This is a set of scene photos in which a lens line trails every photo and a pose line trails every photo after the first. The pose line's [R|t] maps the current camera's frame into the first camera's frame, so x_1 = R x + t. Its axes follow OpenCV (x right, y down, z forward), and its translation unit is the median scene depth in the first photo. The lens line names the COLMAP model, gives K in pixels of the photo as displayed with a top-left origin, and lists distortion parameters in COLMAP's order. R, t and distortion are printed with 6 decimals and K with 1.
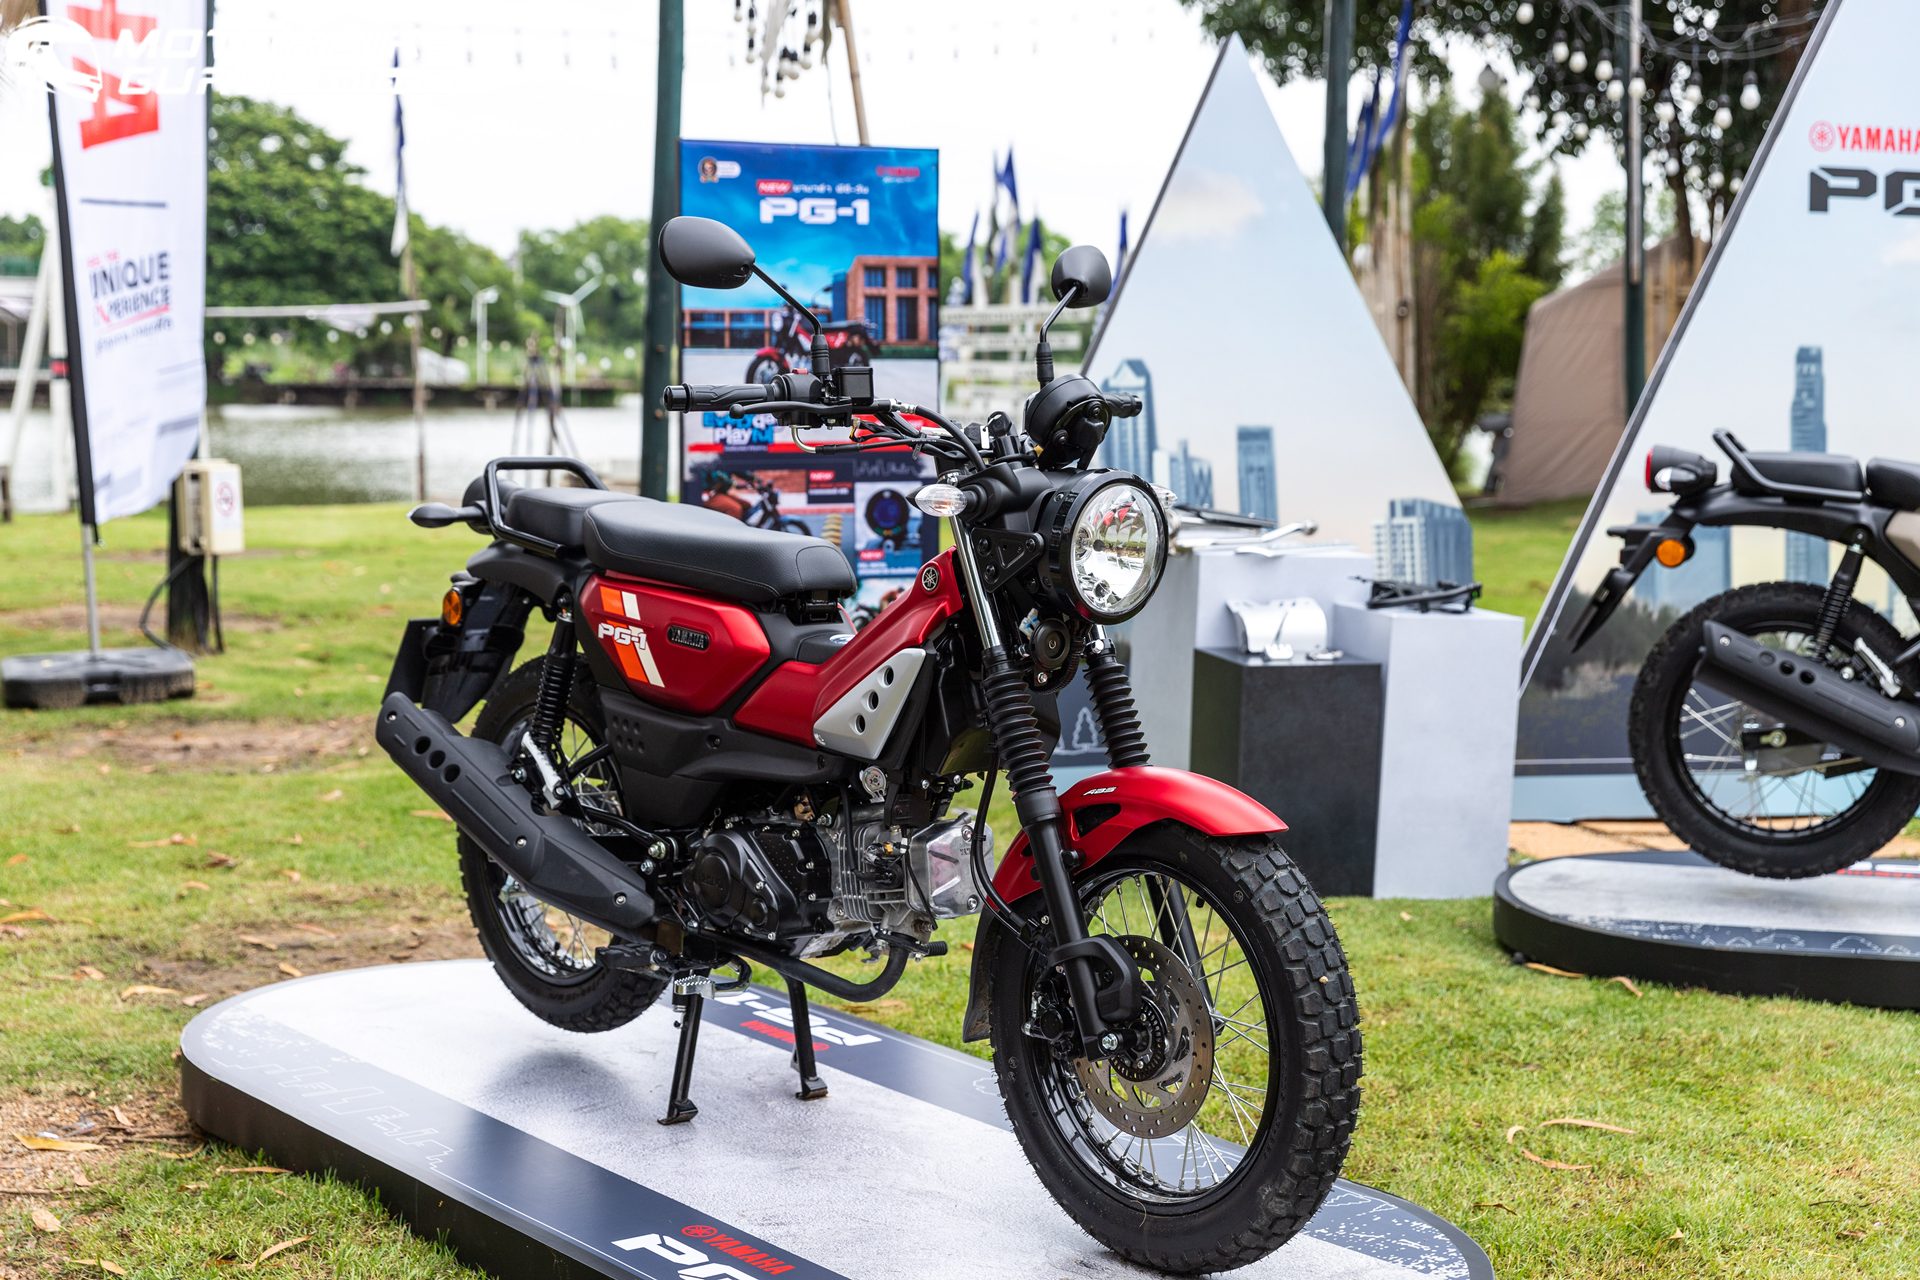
lens RADIAL K [[3128.3, 0, 960.0], [0, 3128.3, 640.0], [0, 0, 1]] dist [0.018815, -0.030402]
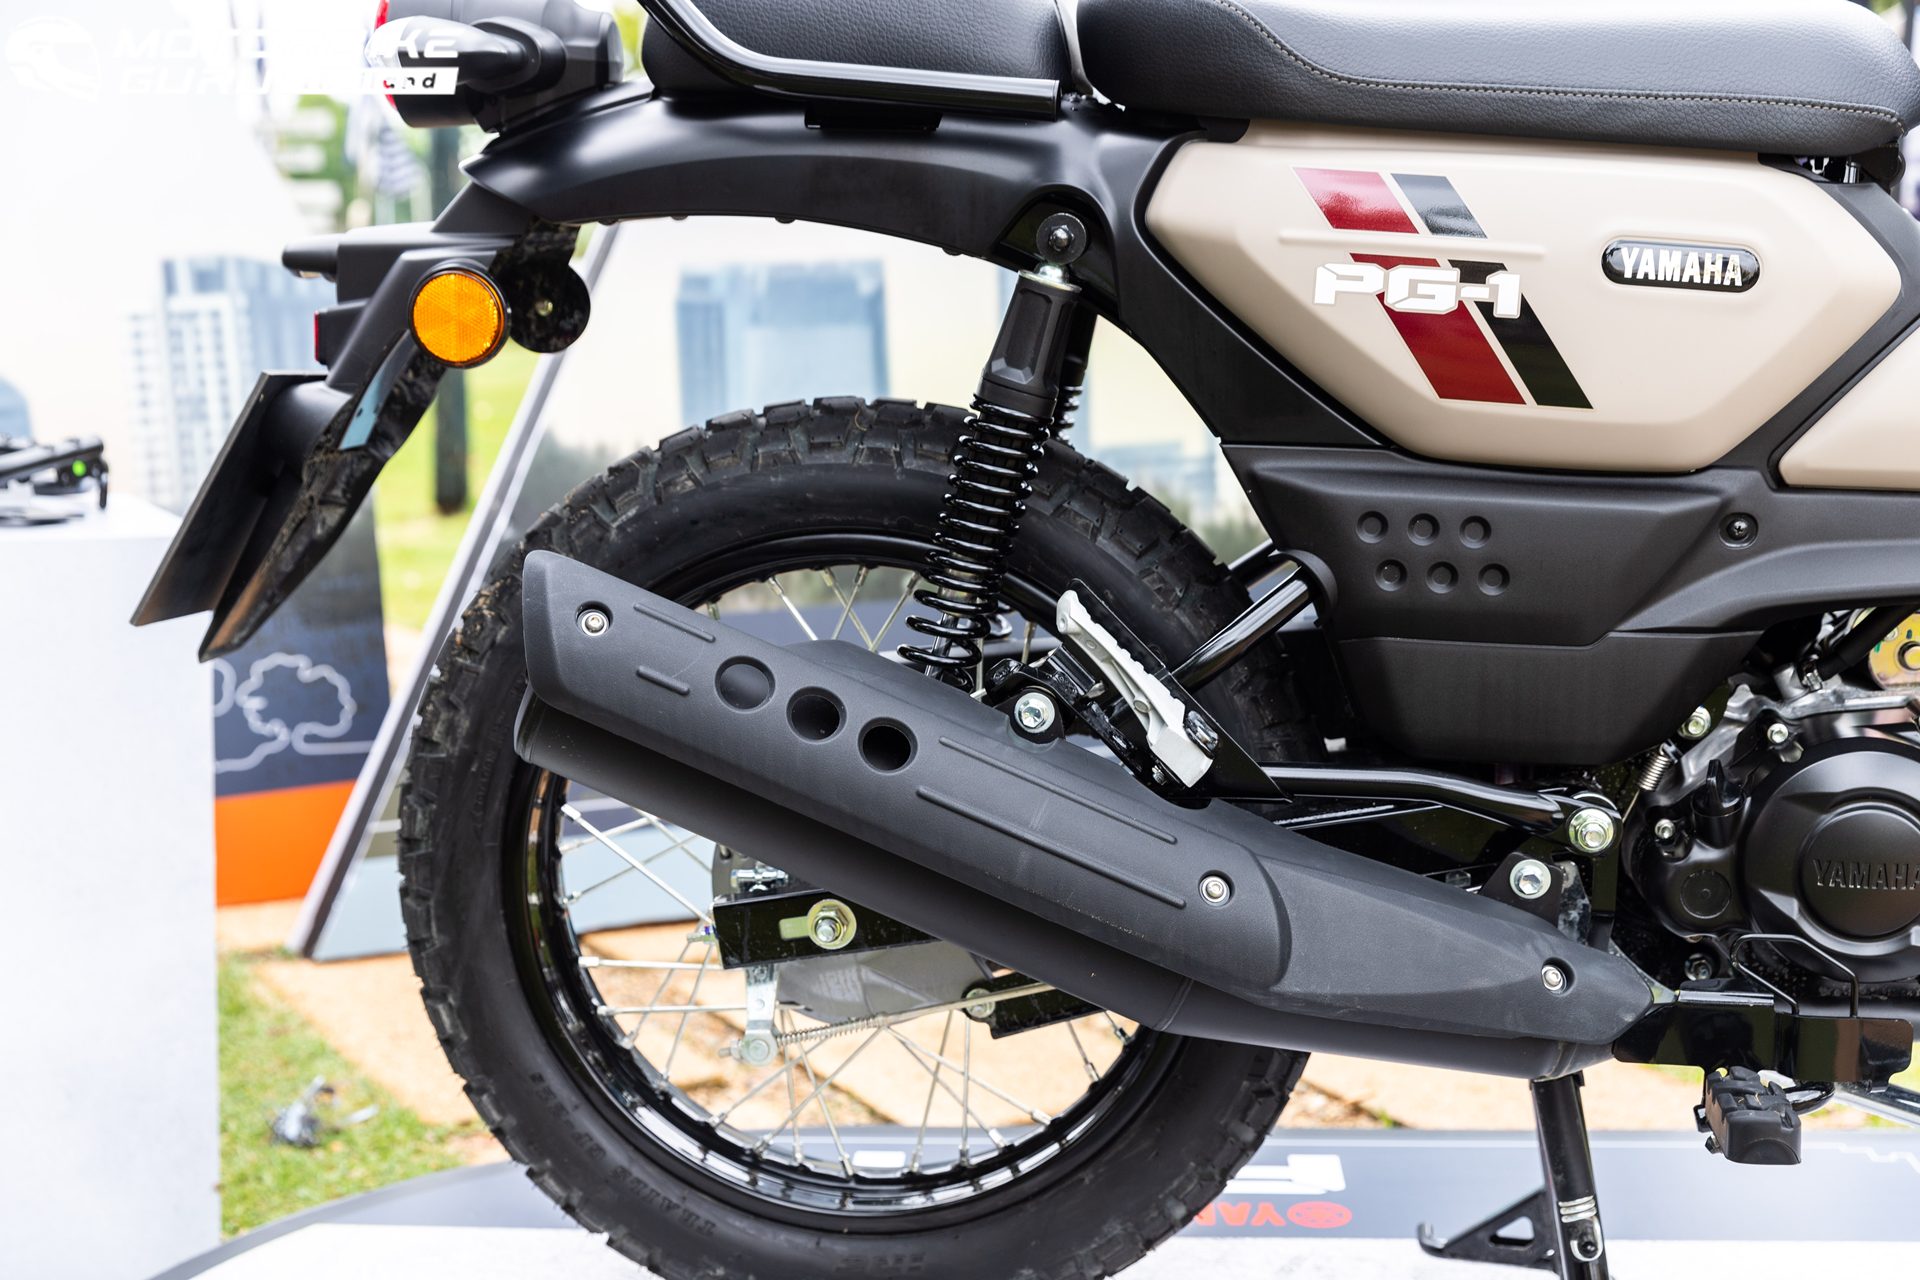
lens RADIAL K [[2804.3, 0, 960.0], [0, 2804.3, 640.0], [0, 0, 1]] dist [0.008101, -0.077777]
pose [[0.981815, -0.051799, 0.182638, 0.224844], [0.041207, 0.997267, 0.061324, -0.011692], [-0.185315, -0.052682, 0.981266, 0.732827]]
